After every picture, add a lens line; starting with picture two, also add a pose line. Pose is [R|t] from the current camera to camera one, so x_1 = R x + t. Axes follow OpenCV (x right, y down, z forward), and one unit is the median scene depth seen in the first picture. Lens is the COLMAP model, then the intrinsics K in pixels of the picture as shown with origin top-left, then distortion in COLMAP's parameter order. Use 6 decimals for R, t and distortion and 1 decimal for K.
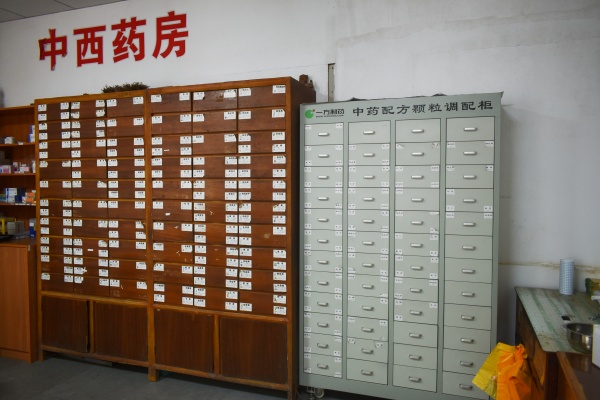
lens RADIAL K [[472.1, 0, 300.0], [0, 472.1, 199.1], [0, 0, 1]] dist [-0.015358, -0.000657]
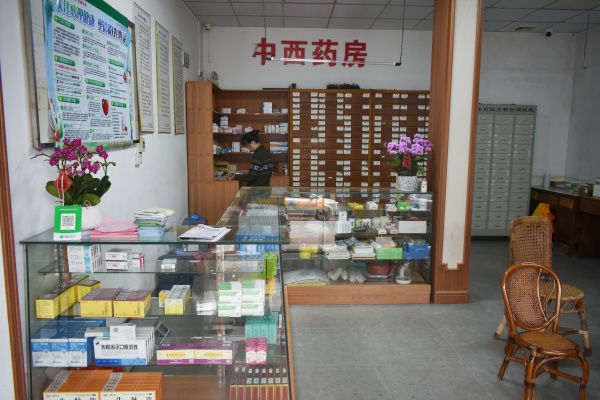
lens RADIAL K [[472.1, 0, 299.7], [0, 472.1, 200.1], [0, 0, 1]] dist [-0.015358, -0.000657]
pose [[0.918346, -0.042563, 0.393484, -1.277894], [0.003979, 0.995143, 0.098357, 0.016689], [-0.395759, -0.088760, 0.914055, -0.604484]]
